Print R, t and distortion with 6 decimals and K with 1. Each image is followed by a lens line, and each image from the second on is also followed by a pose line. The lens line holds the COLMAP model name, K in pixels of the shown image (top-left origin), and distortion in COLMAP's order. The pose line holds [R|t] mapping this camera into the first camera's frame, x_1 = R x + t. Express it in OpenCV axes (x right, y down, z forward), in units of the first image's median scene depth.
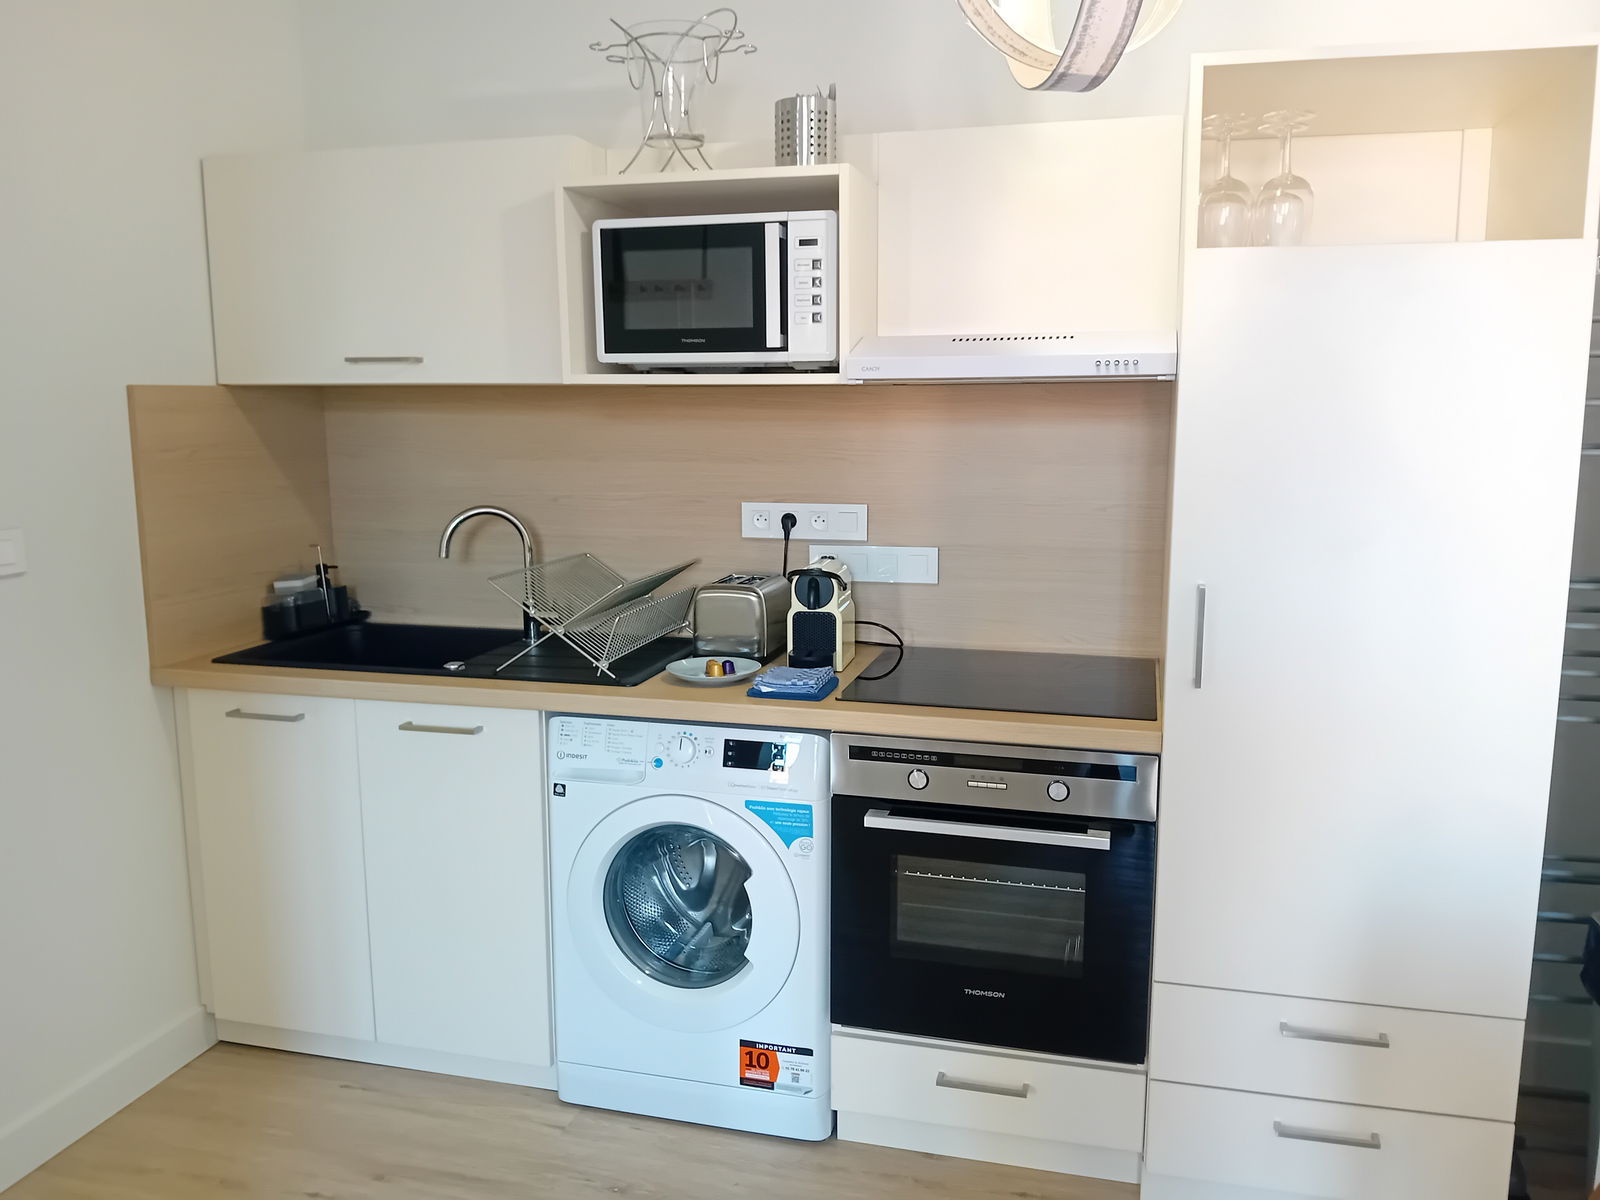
lens RADIAL K [[1234.8, 0, 800.0], [0, 1234.8, 600.0], [0, 0, 1]] dist [0.064303, -0.217748]
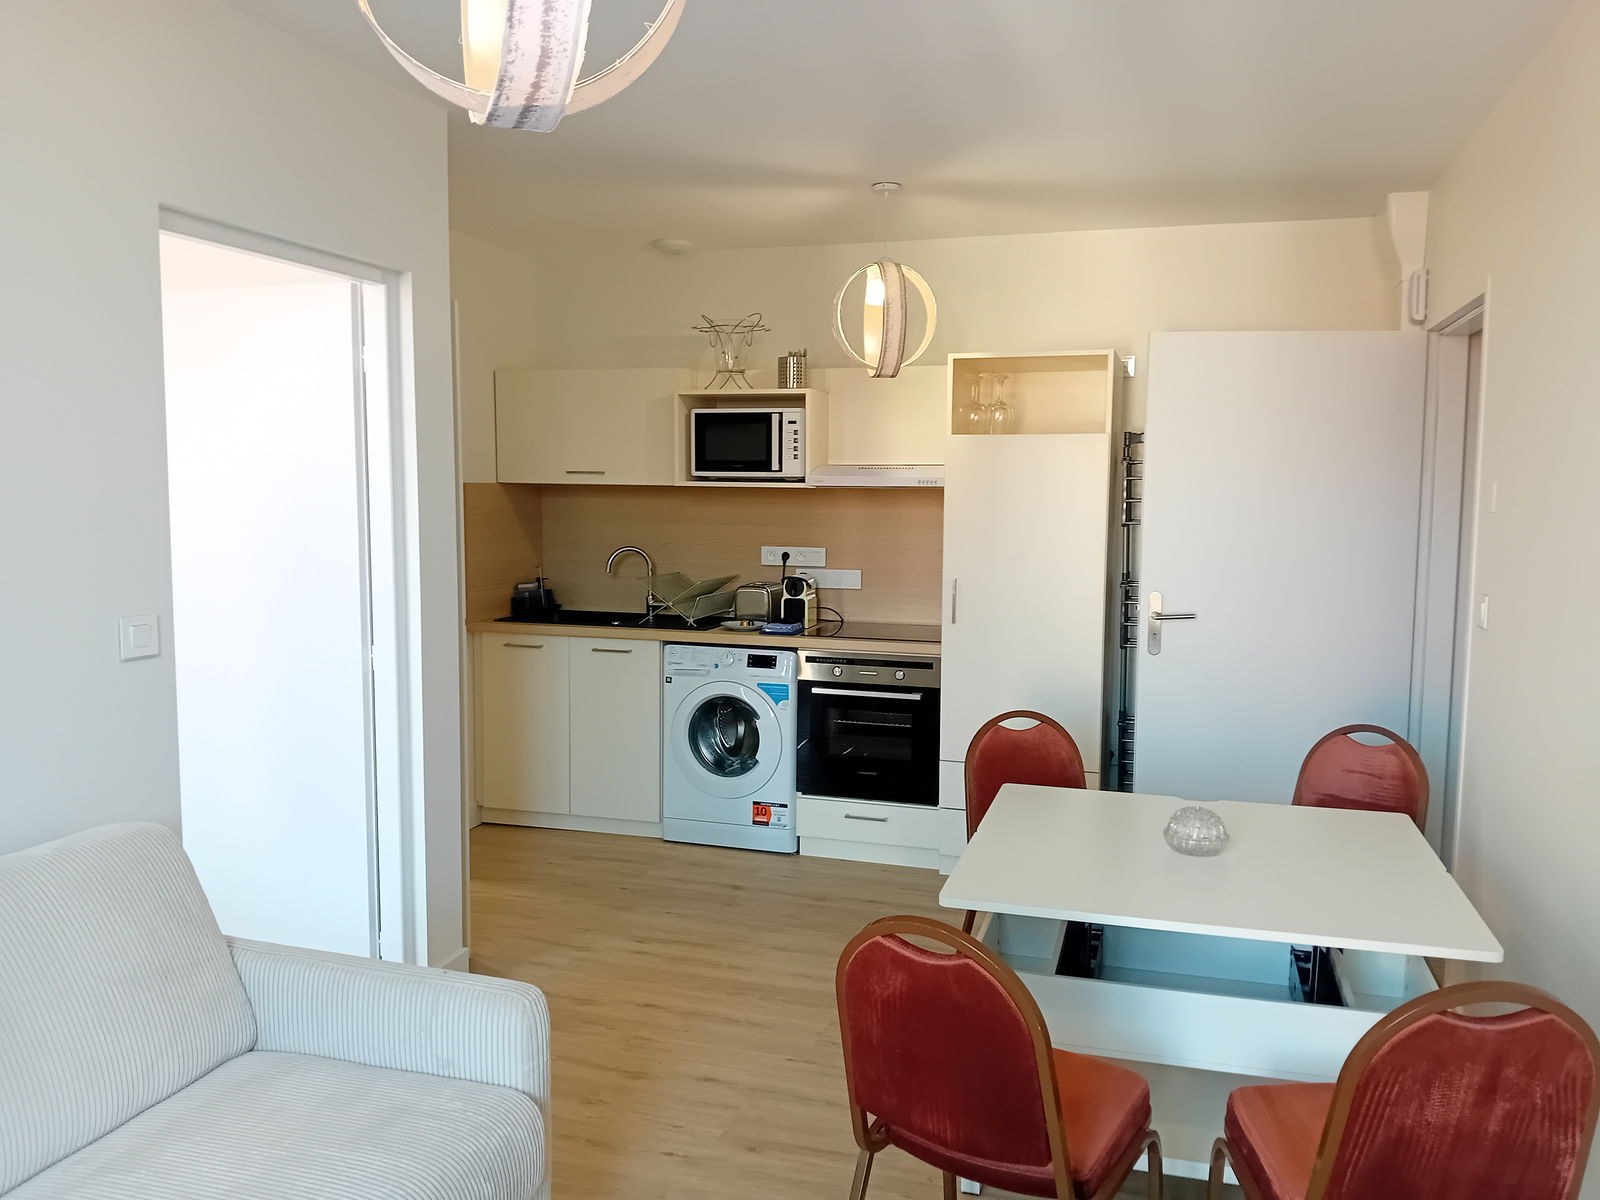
lens RADIAL K [[1221.9, 0, 800.0], [0, 1221.9, 600.0], [0, 0, 1]] dist [0.000054, 0.000078]
pose [[0.999129, 0.016016, -0.038540, 0.102024], [-0.018539, 0.997647, -0.066010, 0.150484], [0.037392, 0.066667, 0.997074, -1.038876]]
